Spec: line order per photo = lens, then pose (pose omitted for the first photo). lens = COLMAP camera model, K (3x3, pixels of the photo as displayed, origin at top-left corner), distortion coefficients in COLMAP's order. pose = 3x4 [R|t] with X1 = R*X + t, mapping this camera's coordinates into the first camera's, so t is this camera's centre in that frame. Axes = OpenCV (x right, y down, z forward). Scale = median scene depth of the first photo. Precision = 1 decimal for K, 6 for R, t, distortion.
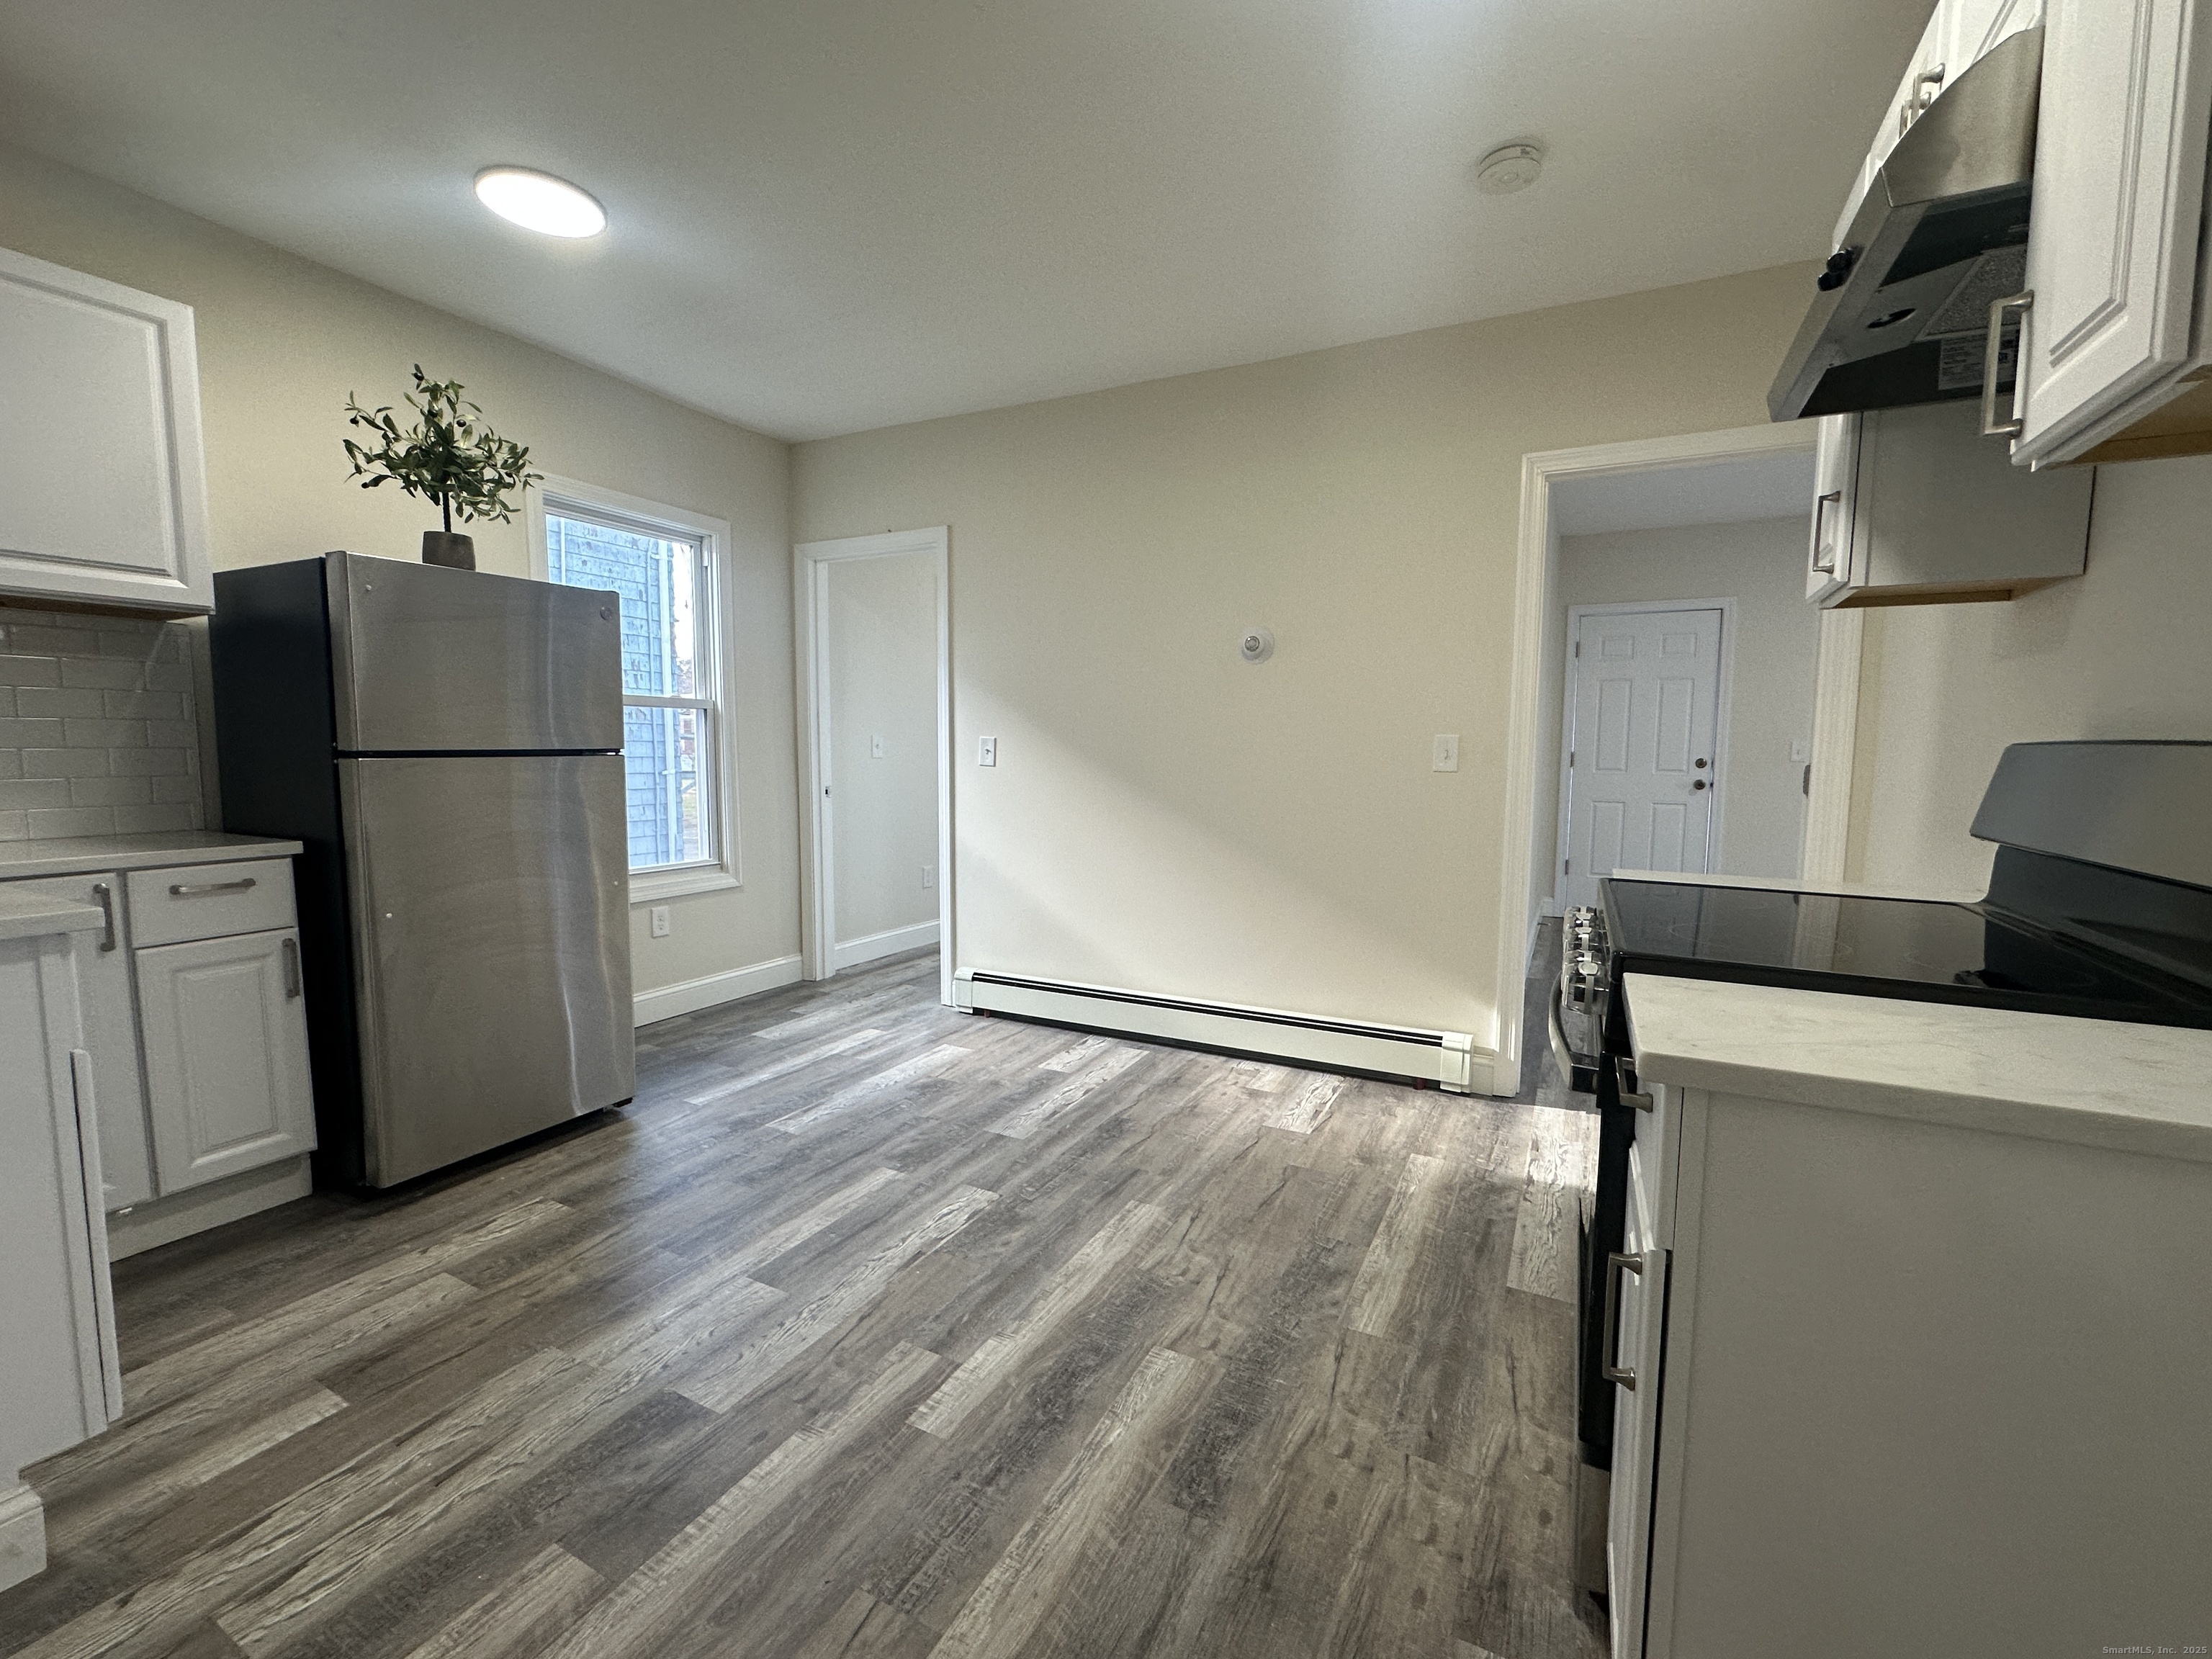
lens RADIAL K [[924.5, 0, 1107.9], [0, 924.5, 828.0], [0, 0, 1]] dist [-0.004594, 0.001584]
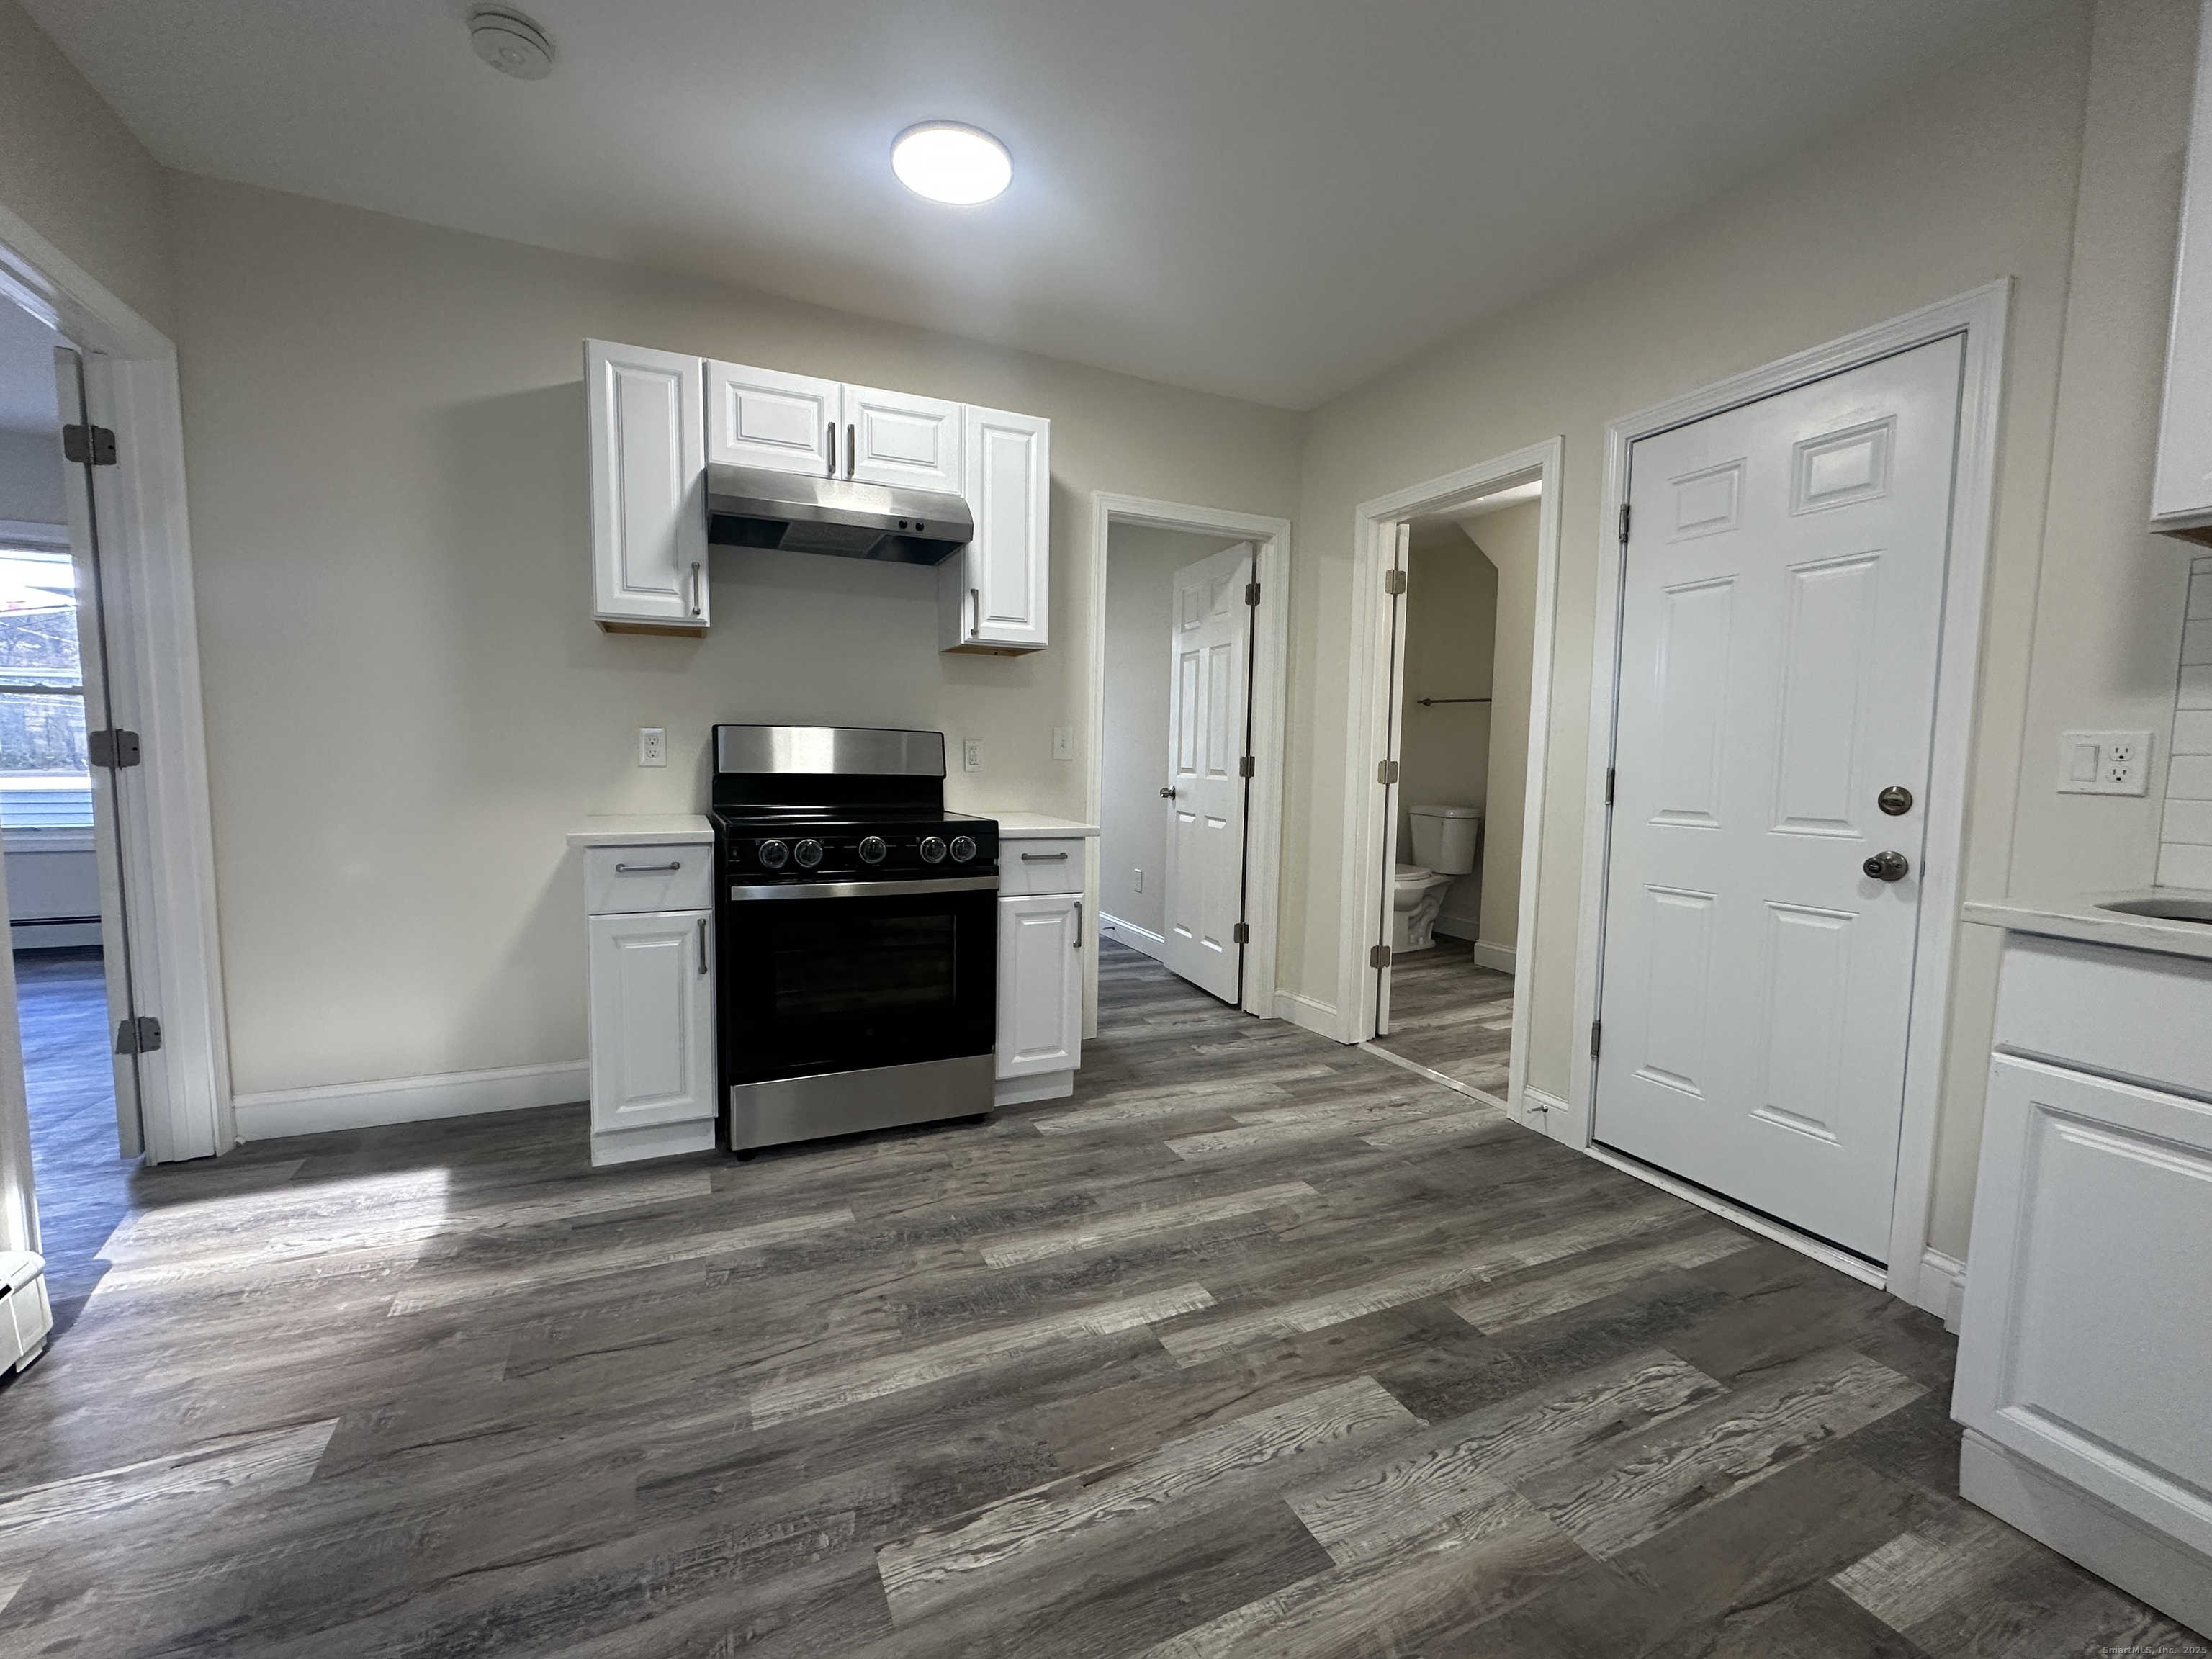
lens RADIAL K [[924.5, 0, 1107.9], [0, 924.5, 828.0], [0, 0, 1]] dist [-0.004594, 0.001584]
pose [[-0.795223, -0.072083, 0.602017, -0.552364], [0.028734, 0.987312, 0.156172, -0.104184], [-0.605636, 0.141490, -0.783062, 1.371823]]
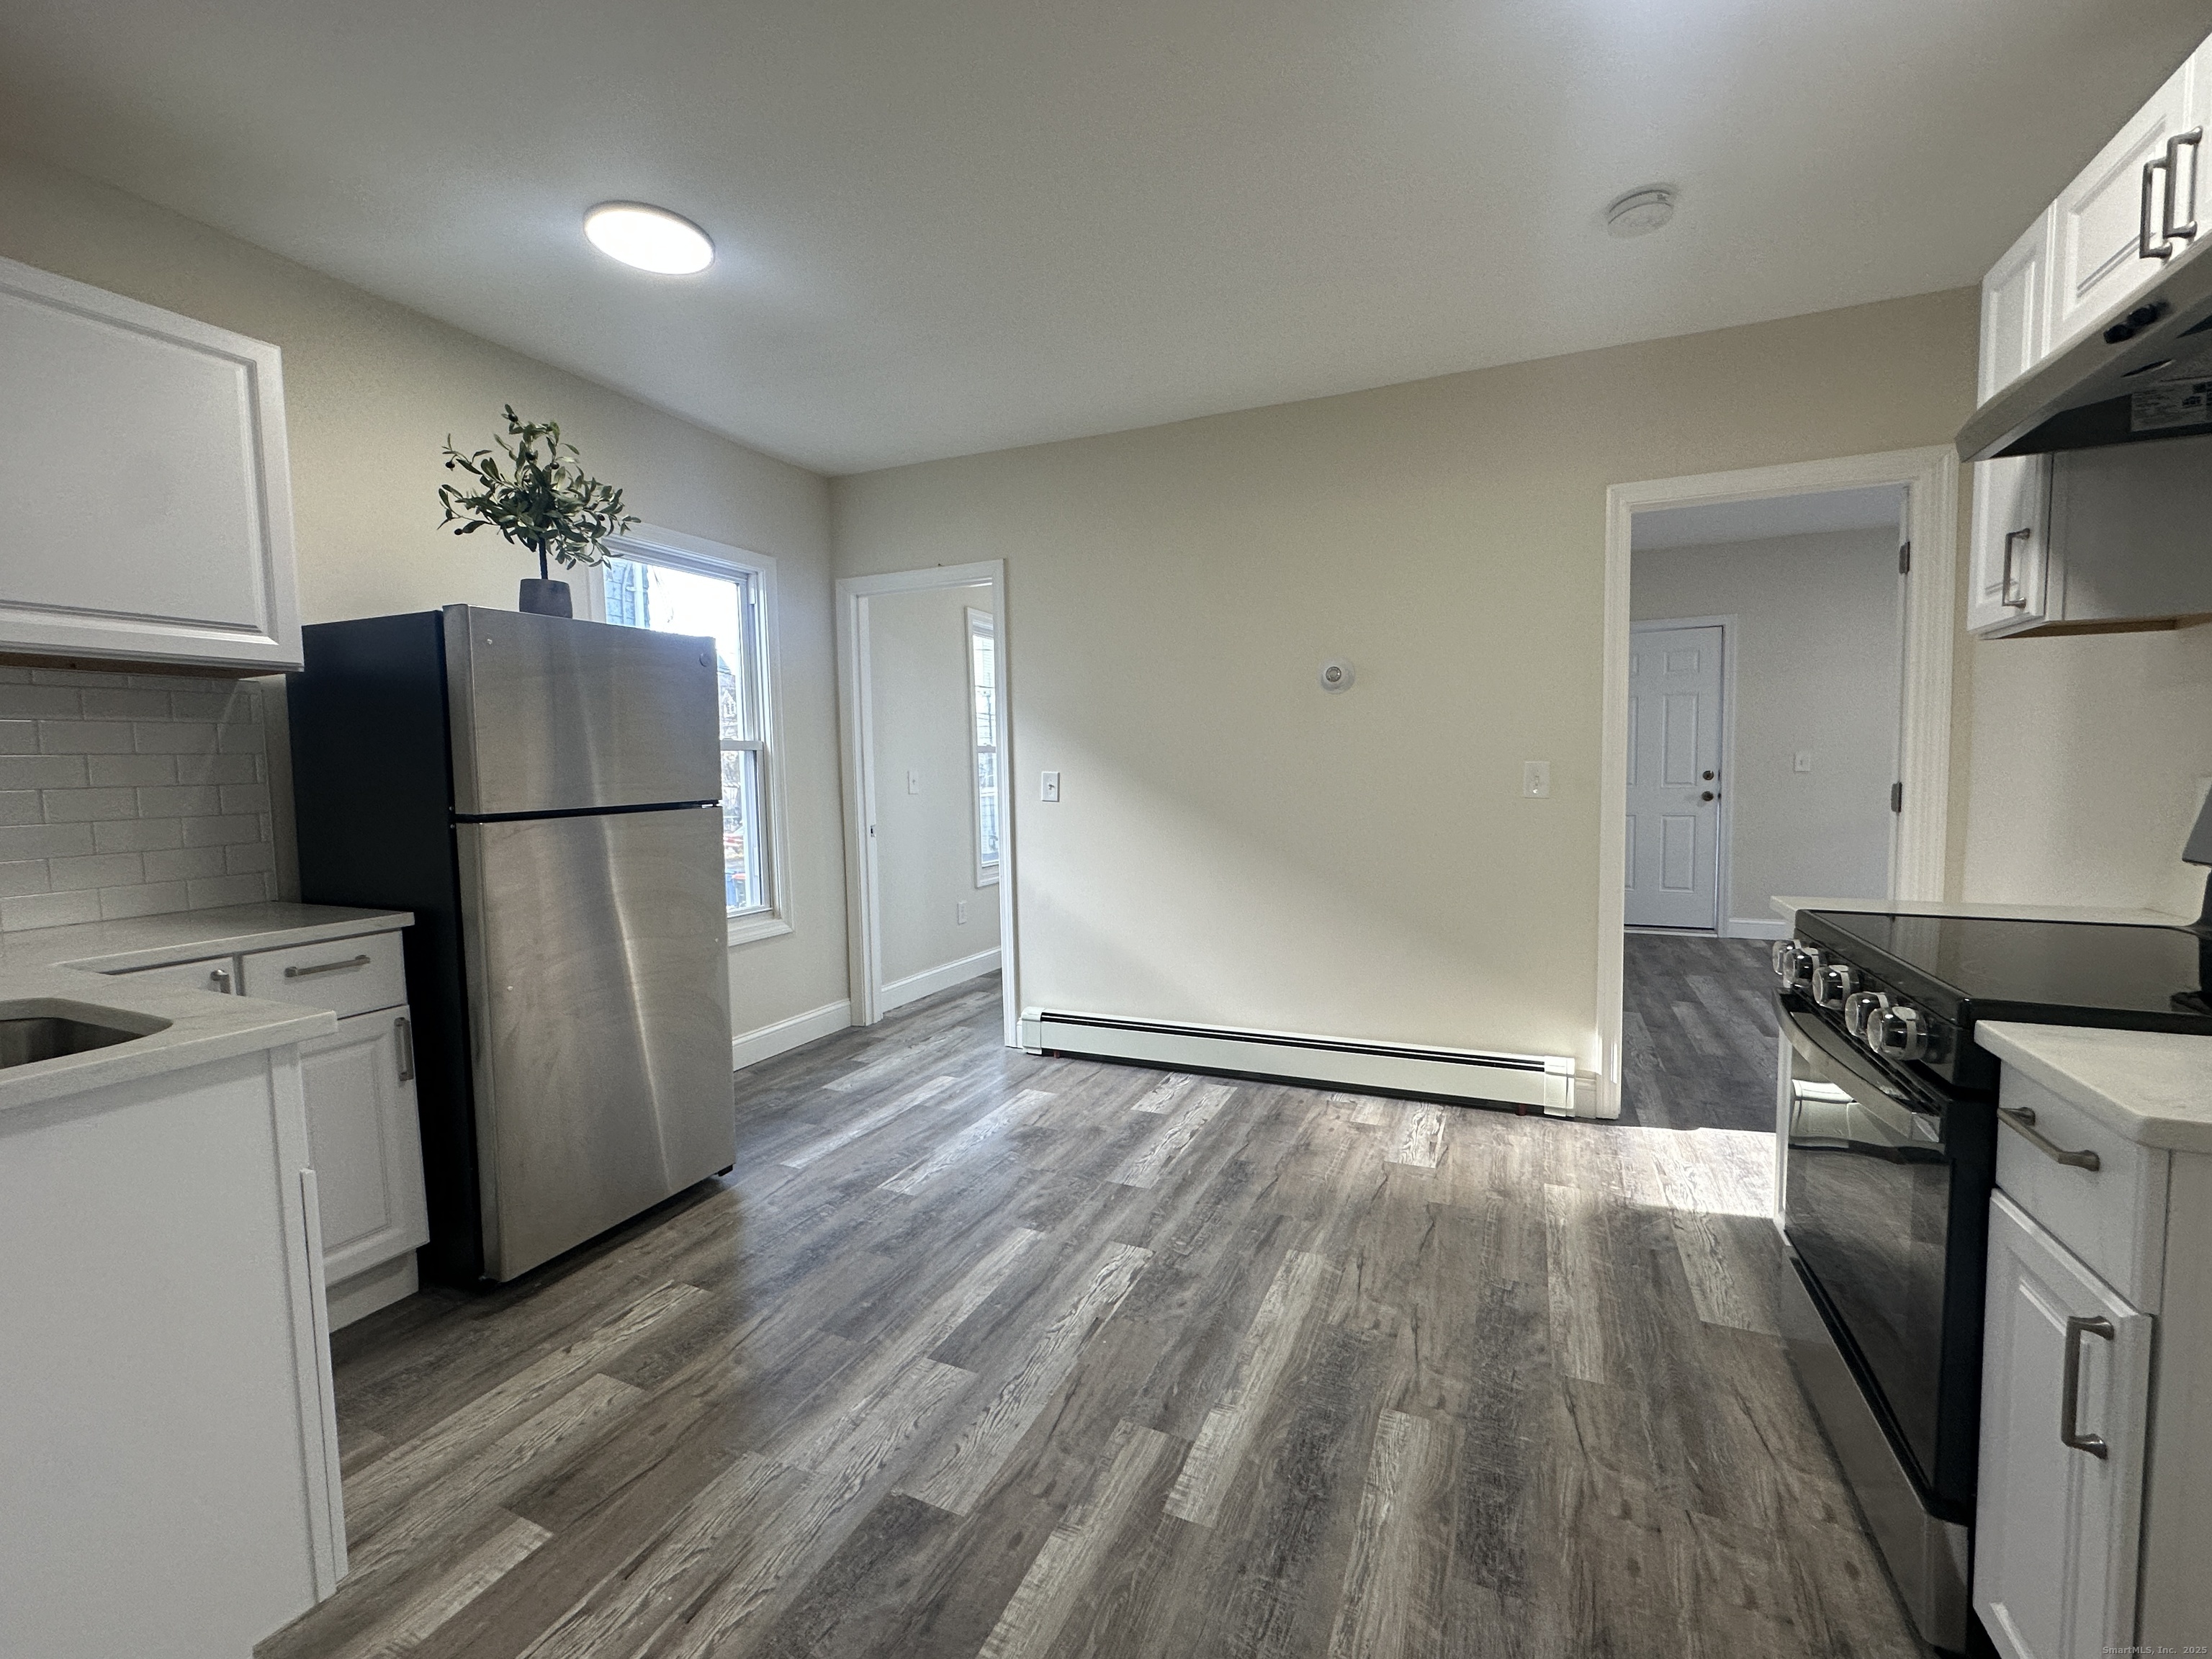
lens RADIAL K [[924.5, 0, 1107.9], [0, 924.5, 828.0], [0, 0, 1]] dist [-0.004594, 0.001584]
pose [[0.998052, -0.029738, 0.054844, -0.218642], [0.030850, 0.999333, -0.019545, -0.031229], [-0.054227, 0.021199, 0.998304, 0.027310]]
